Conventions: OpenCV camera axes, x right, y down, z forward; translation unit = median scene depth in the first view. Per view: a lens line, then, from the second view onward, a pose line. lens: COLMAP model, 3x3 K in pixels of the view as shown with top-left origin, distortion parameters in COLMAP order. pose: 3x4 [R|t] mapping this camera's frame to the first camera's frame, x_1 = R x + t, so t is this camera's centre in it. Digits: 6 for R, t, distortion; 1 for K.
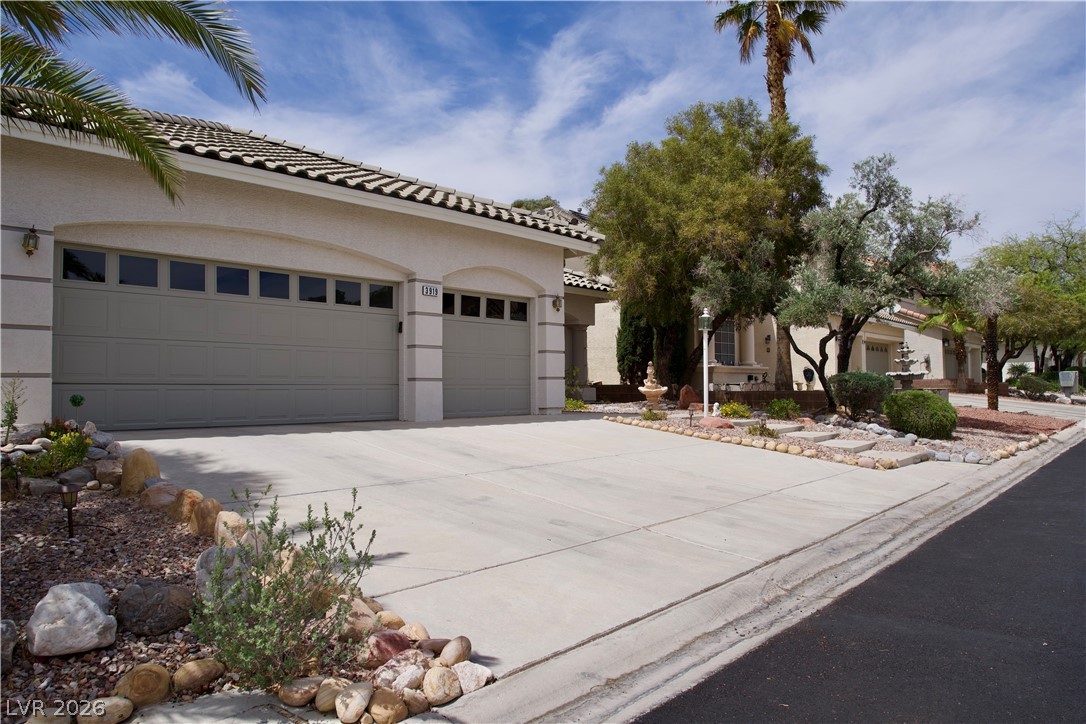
lens RADIAL K [[749.6, 0, 544.9], [0, 749.6, 363.1], [0, 0, 1]] dist [-0.075539, 0.026448]
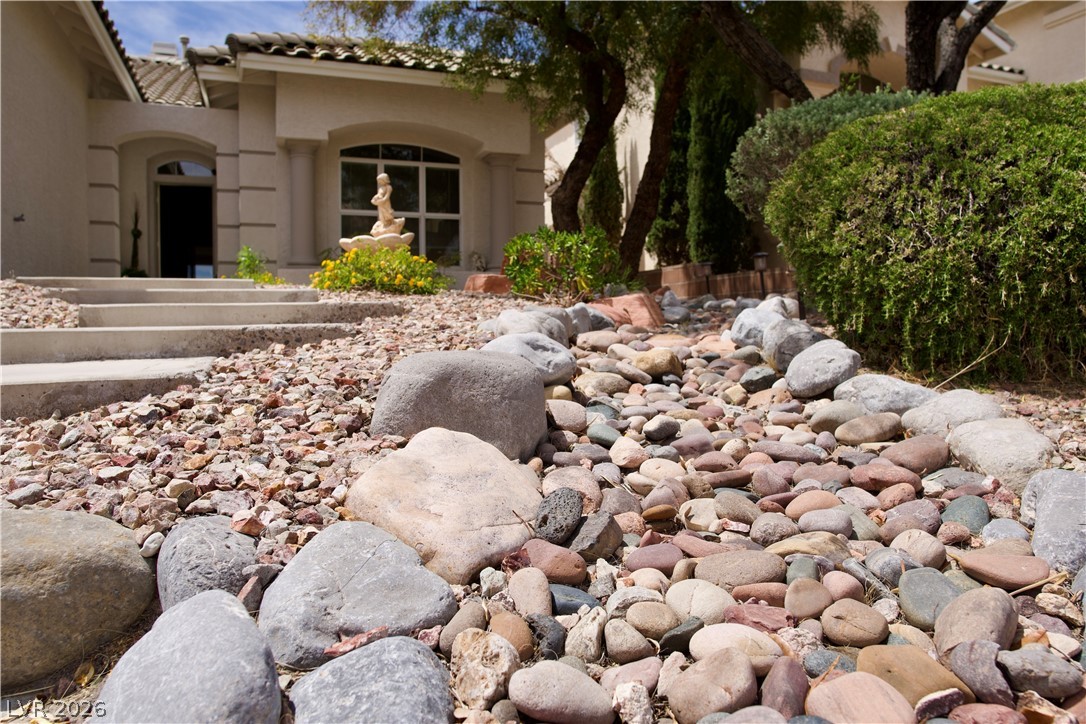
lens RADIAL K [[749.6, 0, 549.1], [0, 749.6, 359.6], [0, 0, 1]] dist [-0.075539, 0.026448]
pose [[0.886360, 0.019104, -0.462603, 0.455175], [0.016137, 0.997267, 0.072101, 0.078060], [0.462716, -0.071373, 0.883629, 0.750845]]
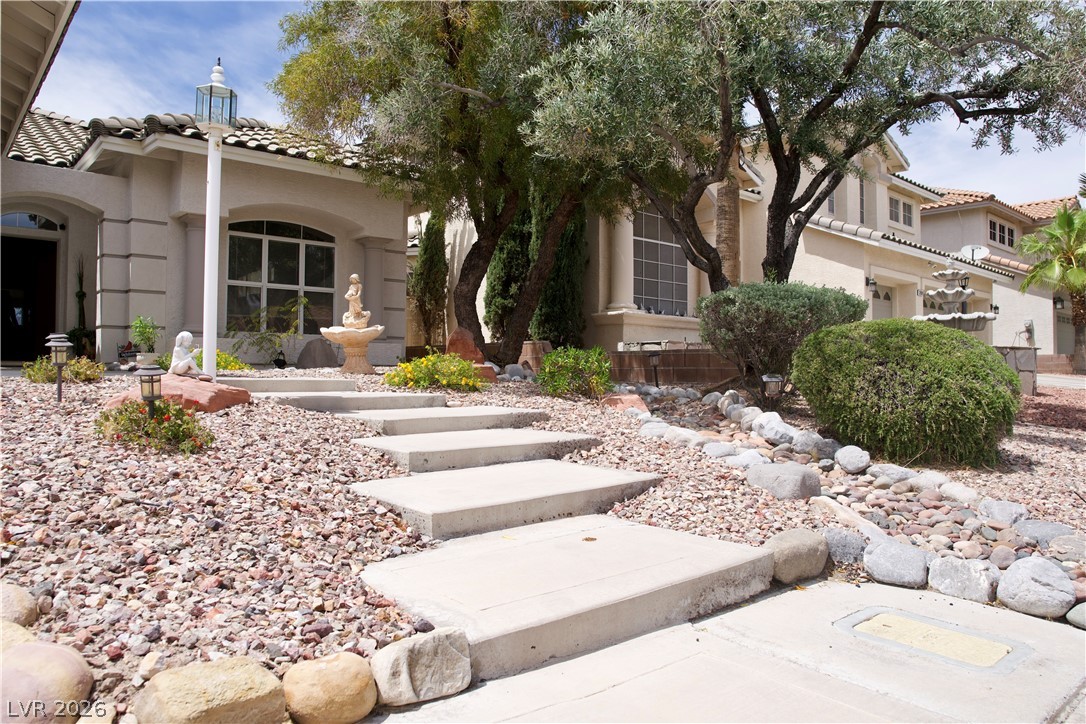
lens RADIAL K [[749.6, 0, 540.6], [0, 749.6, 361.2], [0, 0, 1]] dist [-0.075539, 0.026448]
pose [[0.990990, 0.011584, -0.133433, 0.360732], [-0.009505, 0.999823, 0.016209, 0.049662], [0.133598, -0.014794, 0.990925, 0.595803]]
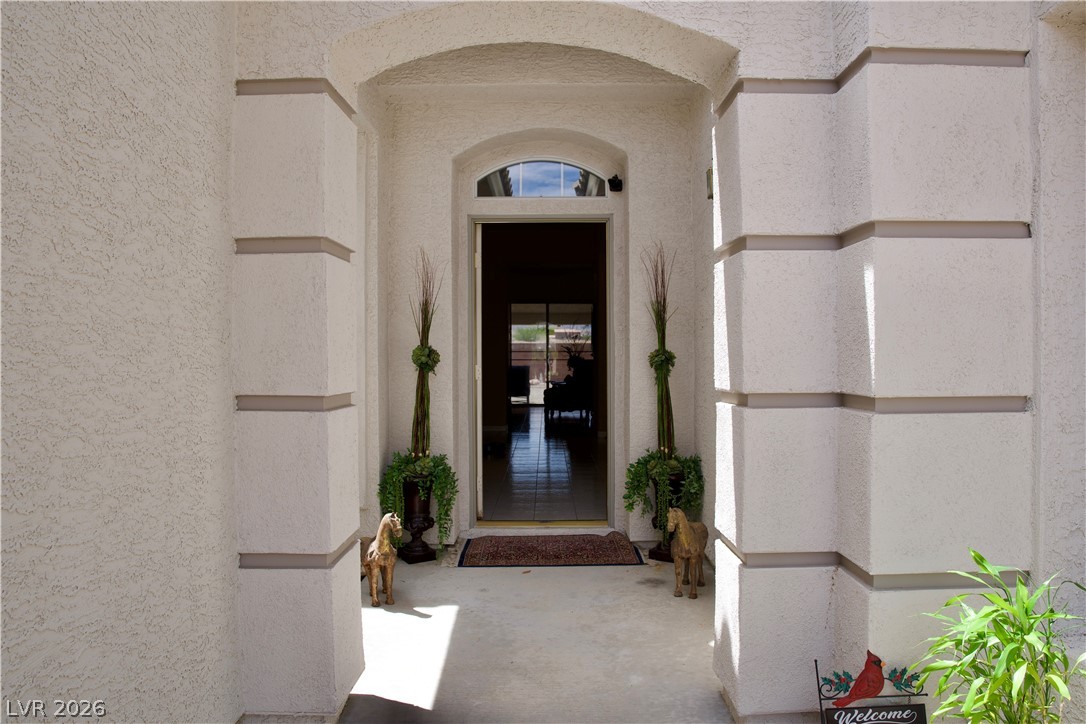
lens RADIAL K [[773.3, 0, 544.8], [0, 773.3, 359.3], [0, 0, 1]] dist [-0.044421, -0.000251]
pose [[0.657553, 0.009776, -0.753345, -0.047802], [0.022112, 0.999235, 0.032267, -0.017120], [0.753084, -0.037876, 0.656833, 1.088523]]
